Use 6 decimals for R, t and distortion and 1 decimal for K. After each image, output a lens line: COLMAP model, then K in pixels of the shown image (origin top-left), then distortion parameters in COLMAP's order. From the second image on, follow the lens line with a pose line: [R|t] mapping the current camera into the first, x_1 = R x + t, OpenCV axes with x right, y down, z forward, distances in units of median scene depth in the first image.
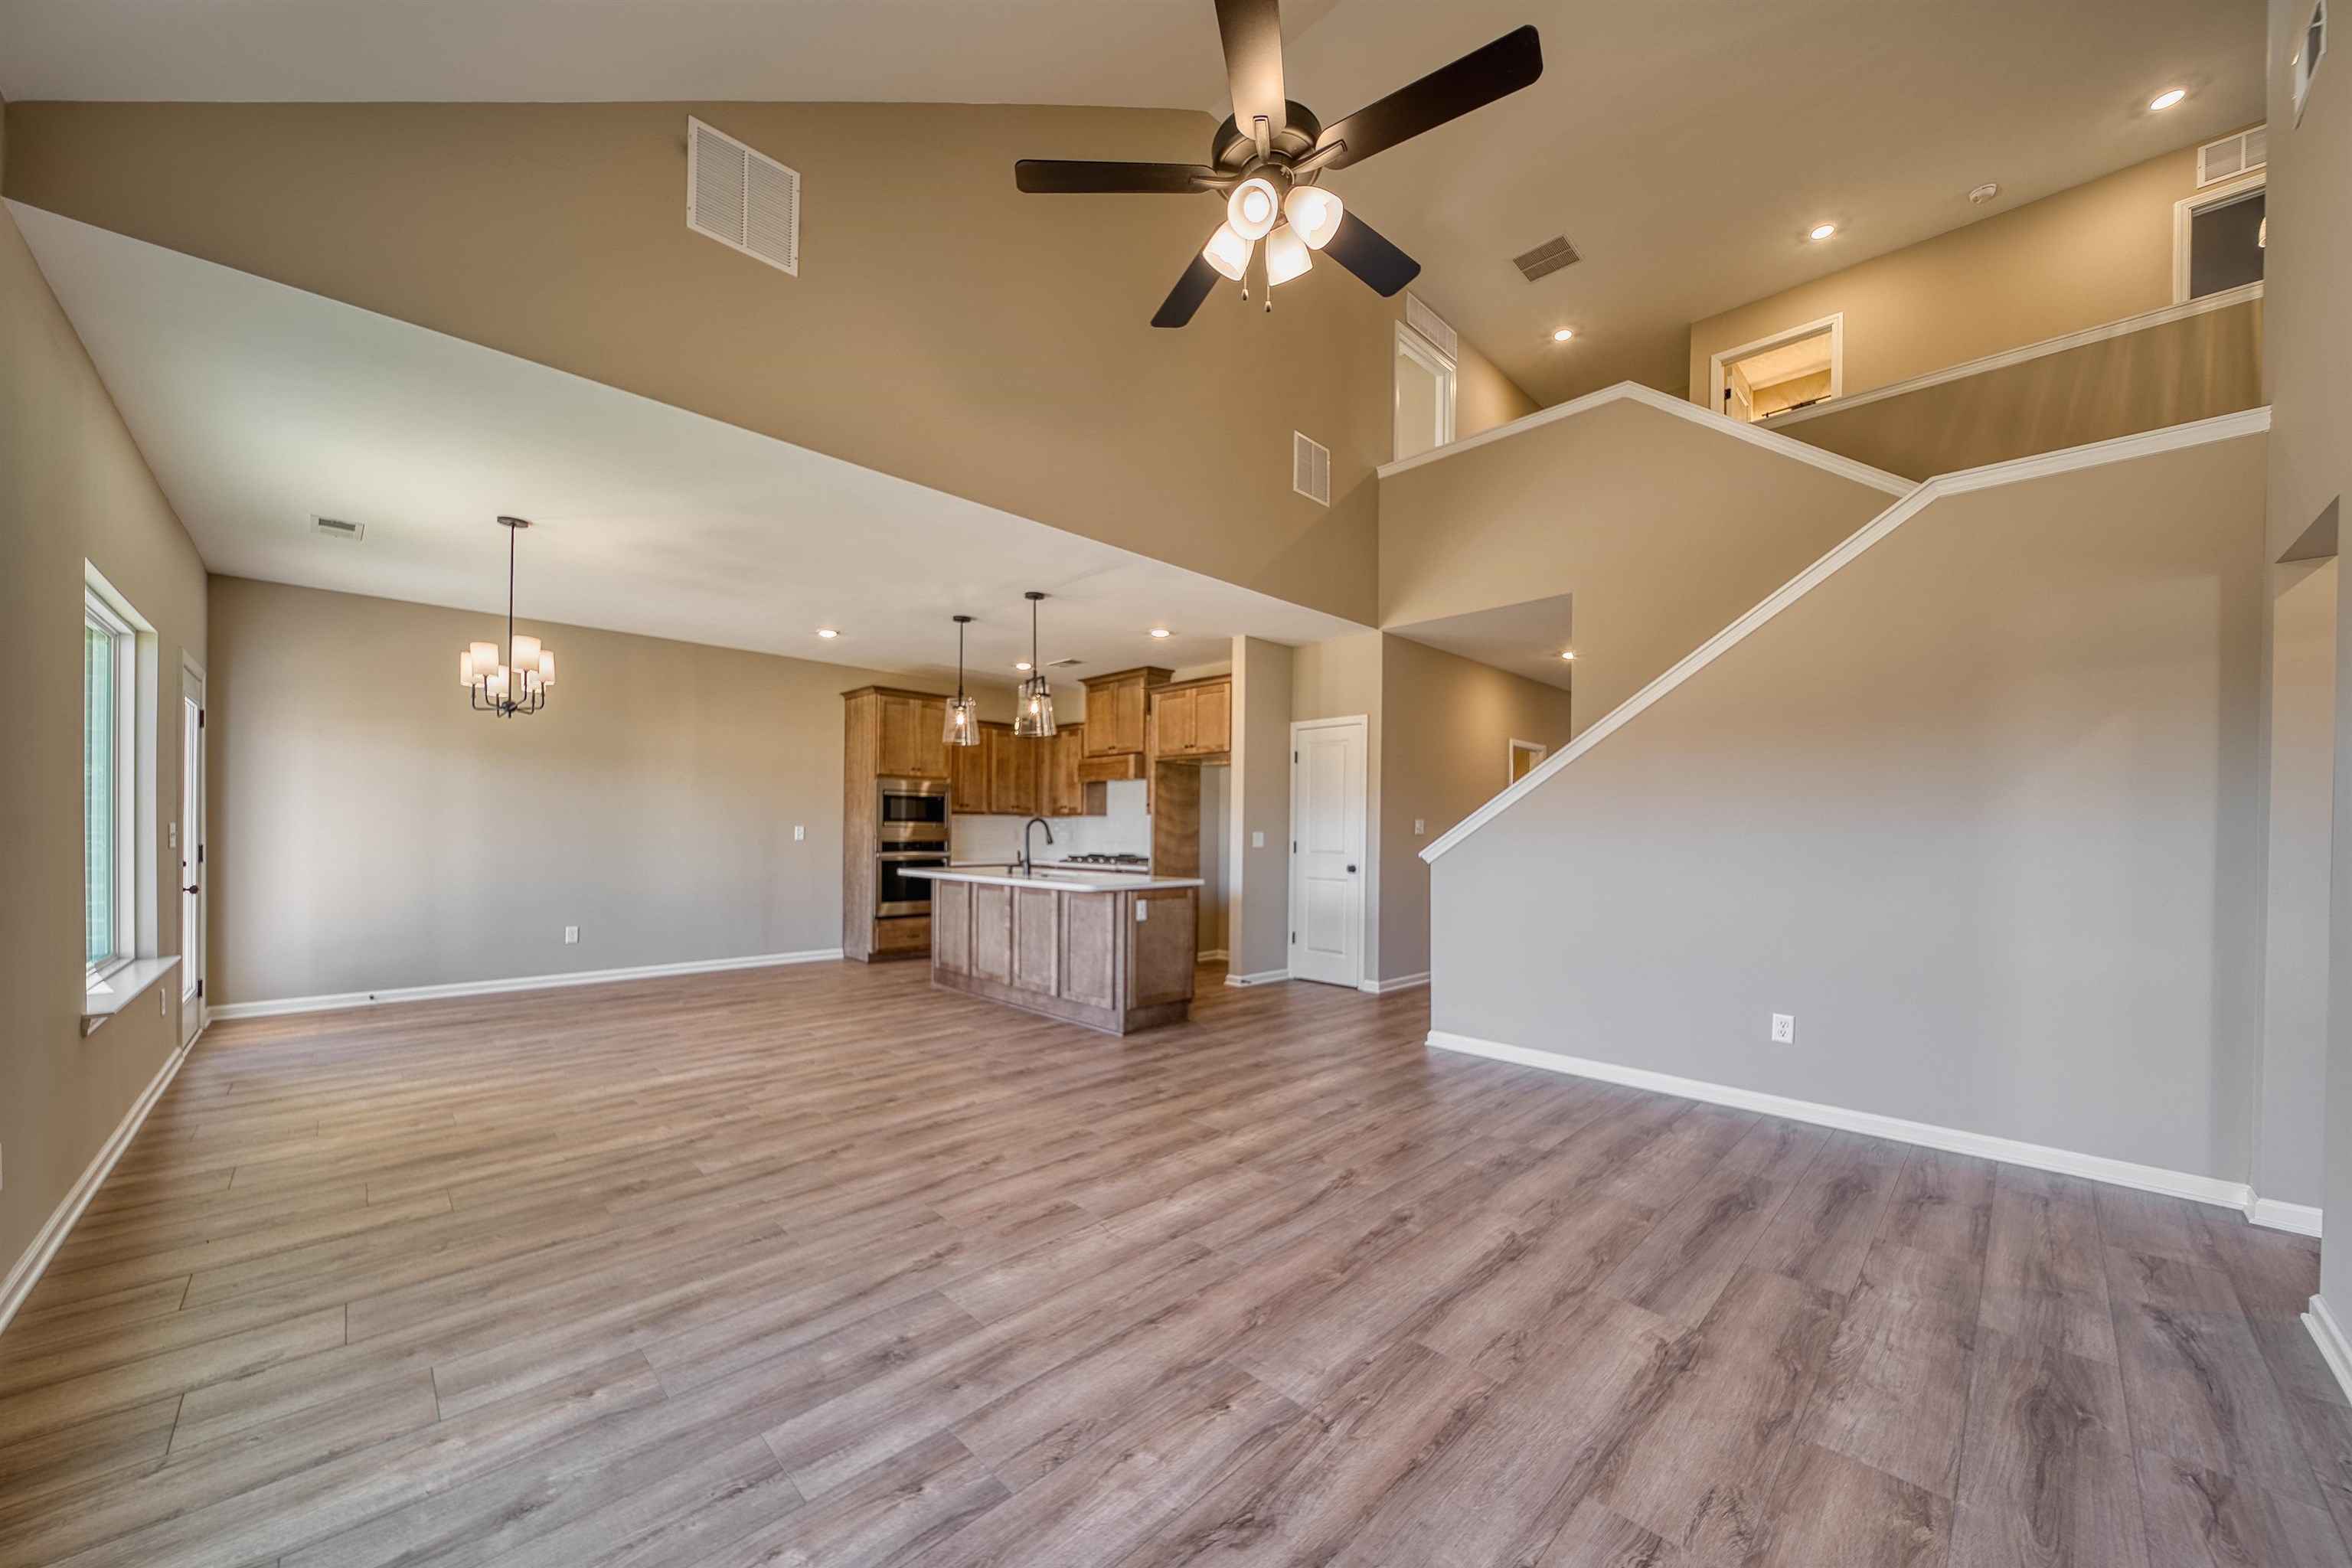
lens RADIAL K [[846.8, 0, 1148.4], [0, 846.8, 841.0], [0, 0, 1]] dist [0.000422, 0.000106]
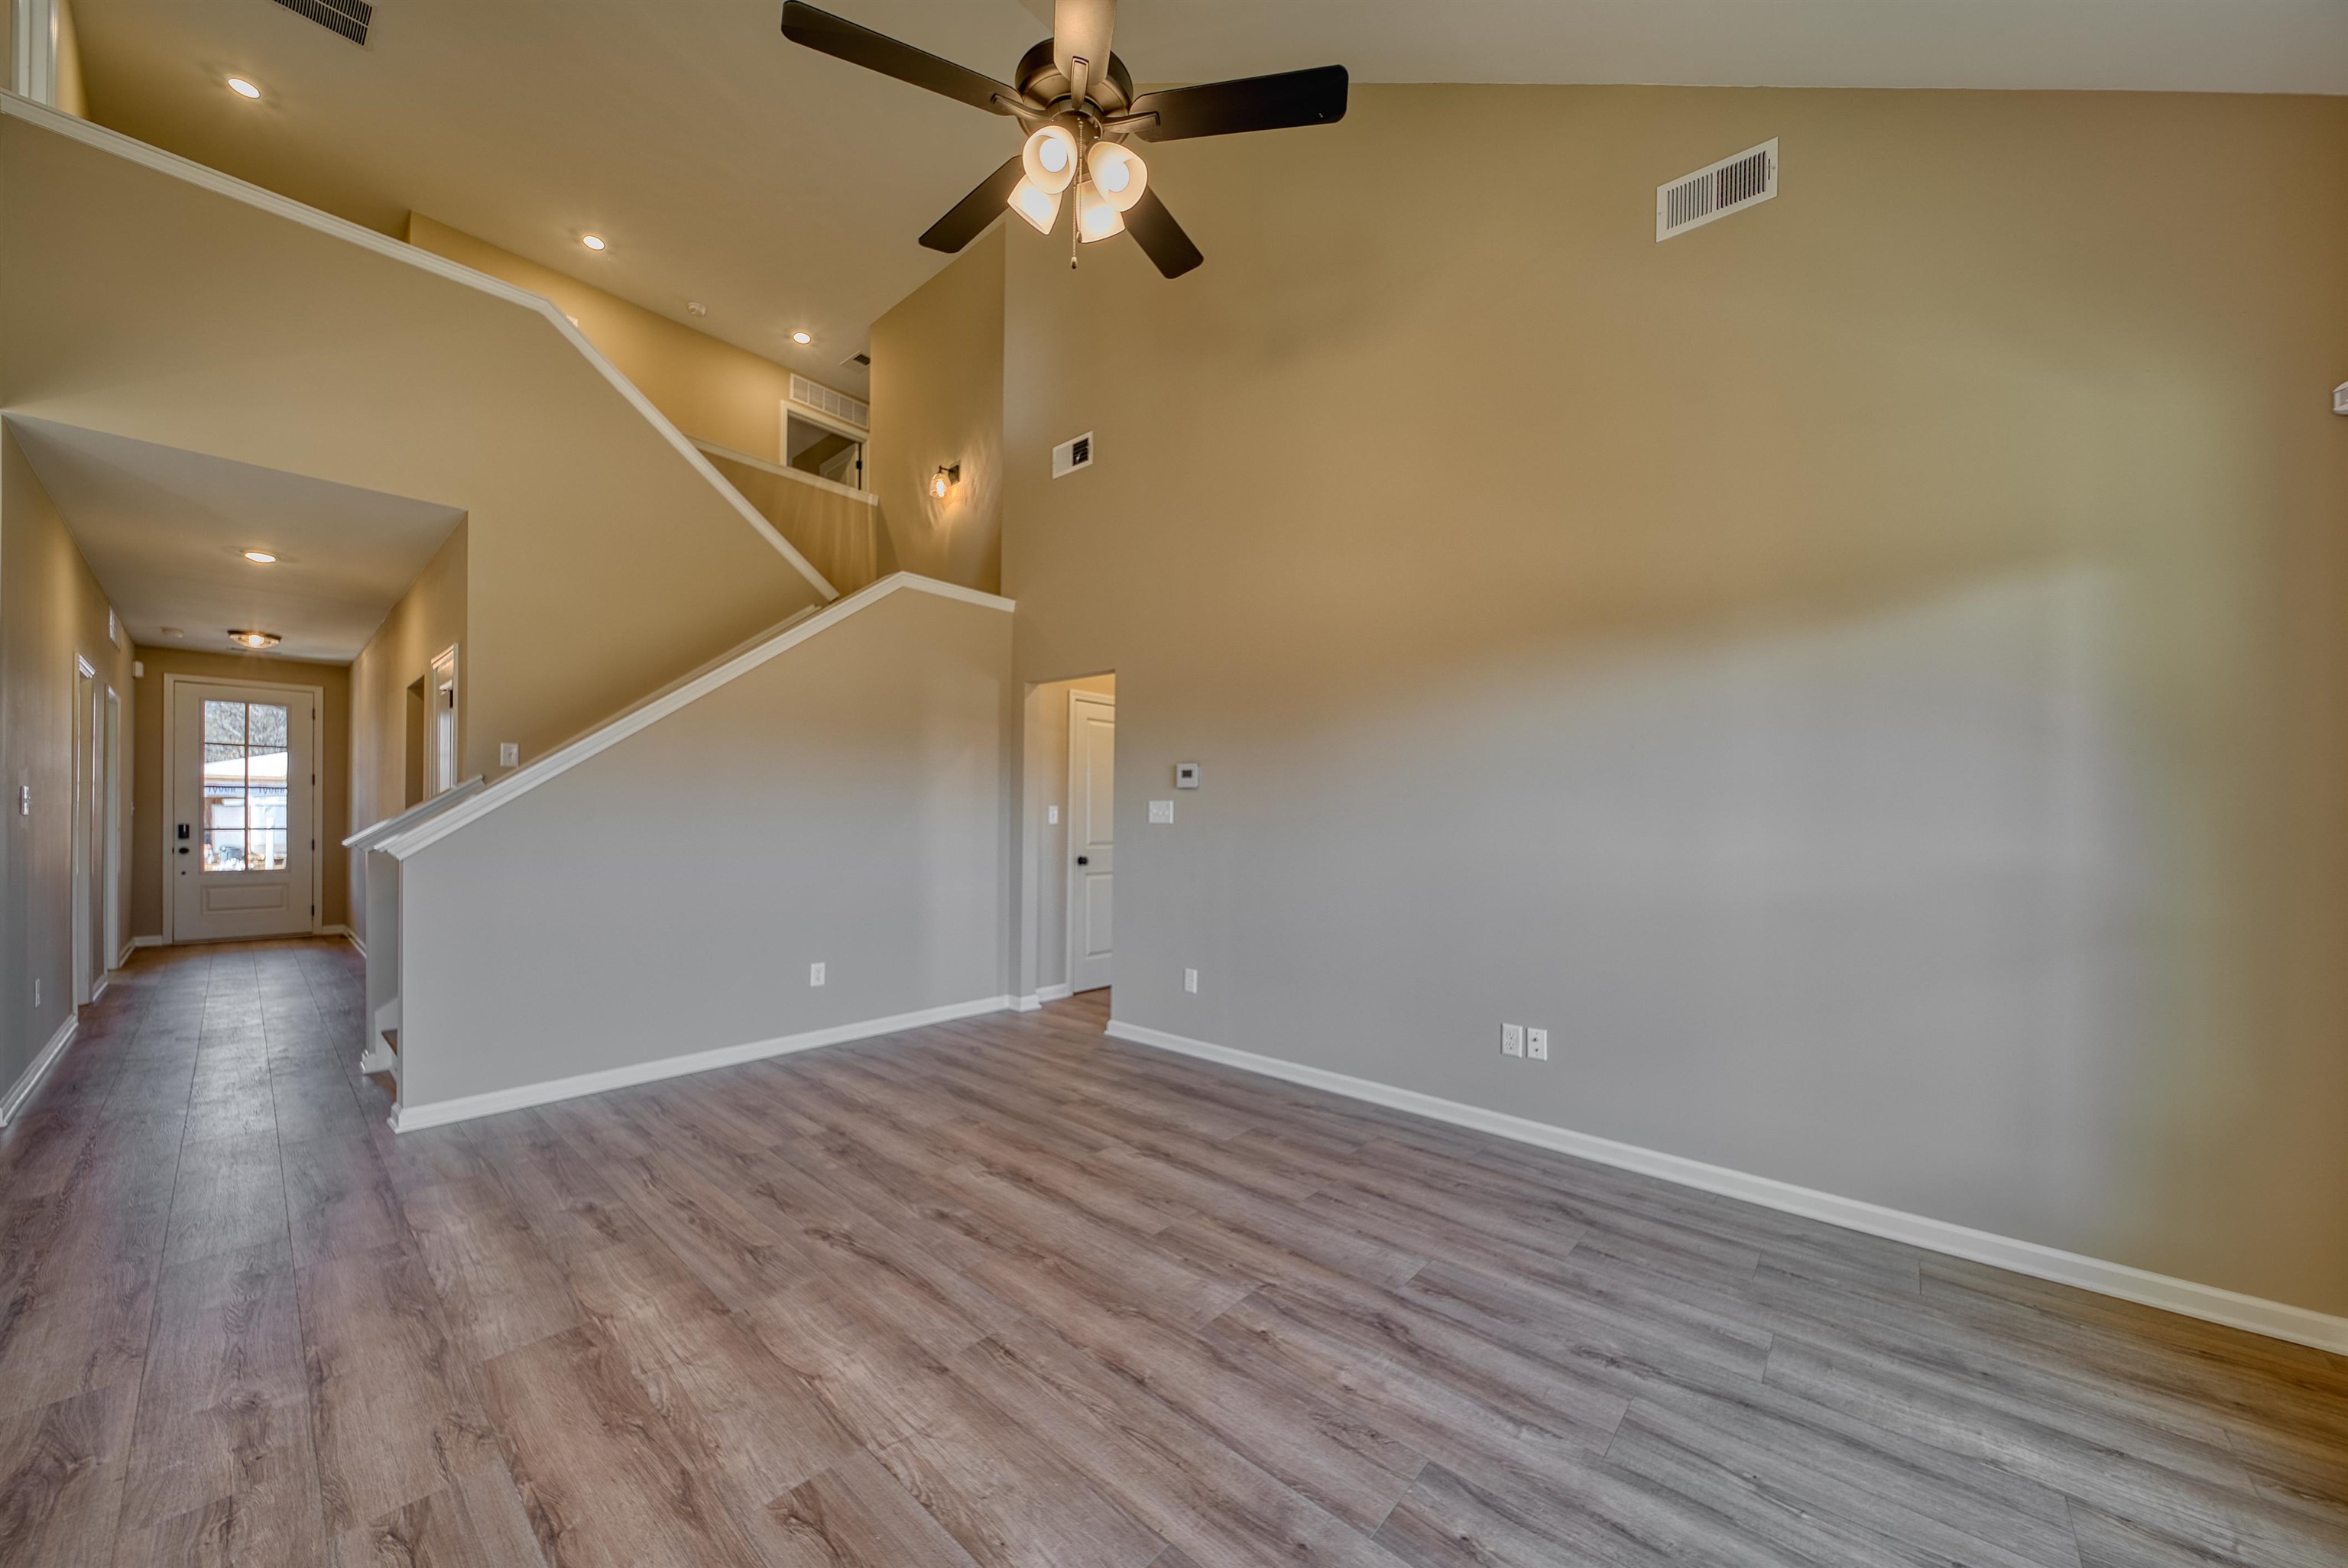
lens RADIAL K [[828.5, 0, 1168.1], [0, 828.5, 822.3], [0, 0, 1]] dist [0.000387, -0.000346]
pose [[-0.087334, -0.013502, 0.996088, -0.624592], [0.002792, 0.999901, 0.013799, -0.017858], [-0.996175, 0.003986, -0.087288, 0.770597]]
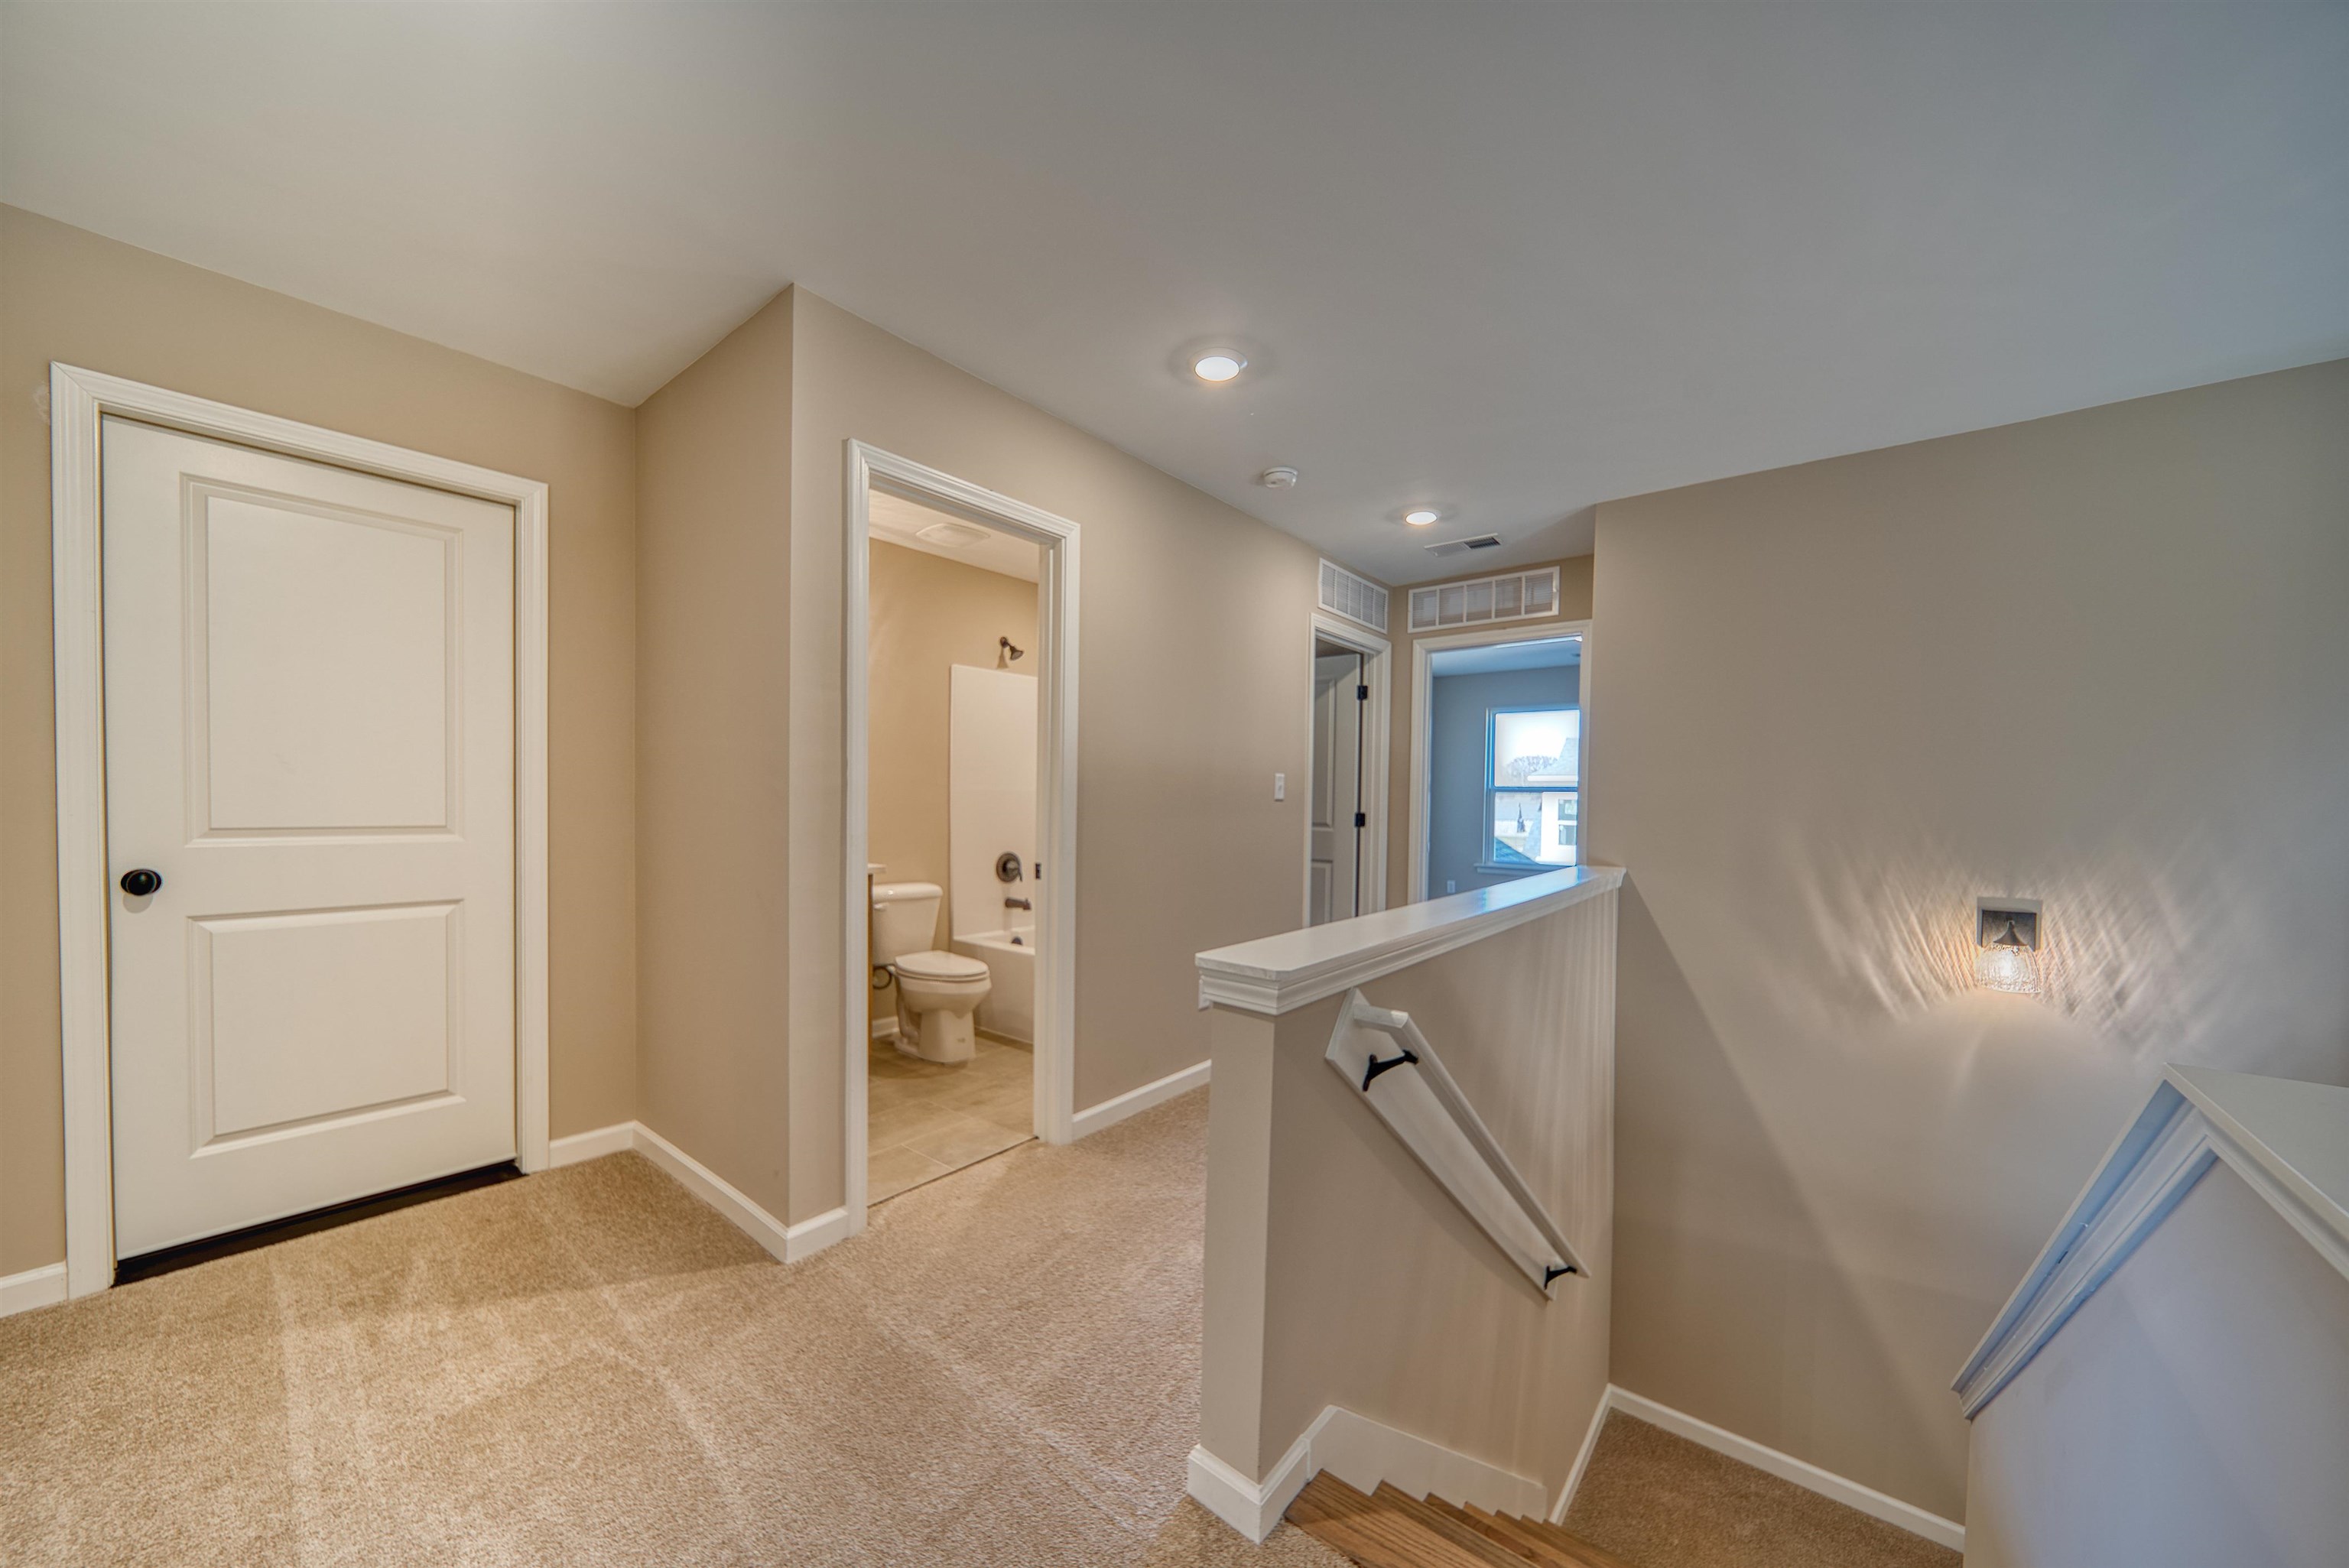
lens RADIAL K [[828.9, 0, 1168.6], [0, 828.9, 822.3], [0, 0, 1]] dist [0.000387, -0.000346]
pose [[-0.121264, -0.035732, 0.991977, 0.806299], [-0.012164, 0.999330, 0.034510, -1.055545], [-0.992546, -0.007881, -0.121617, 2.217289]]
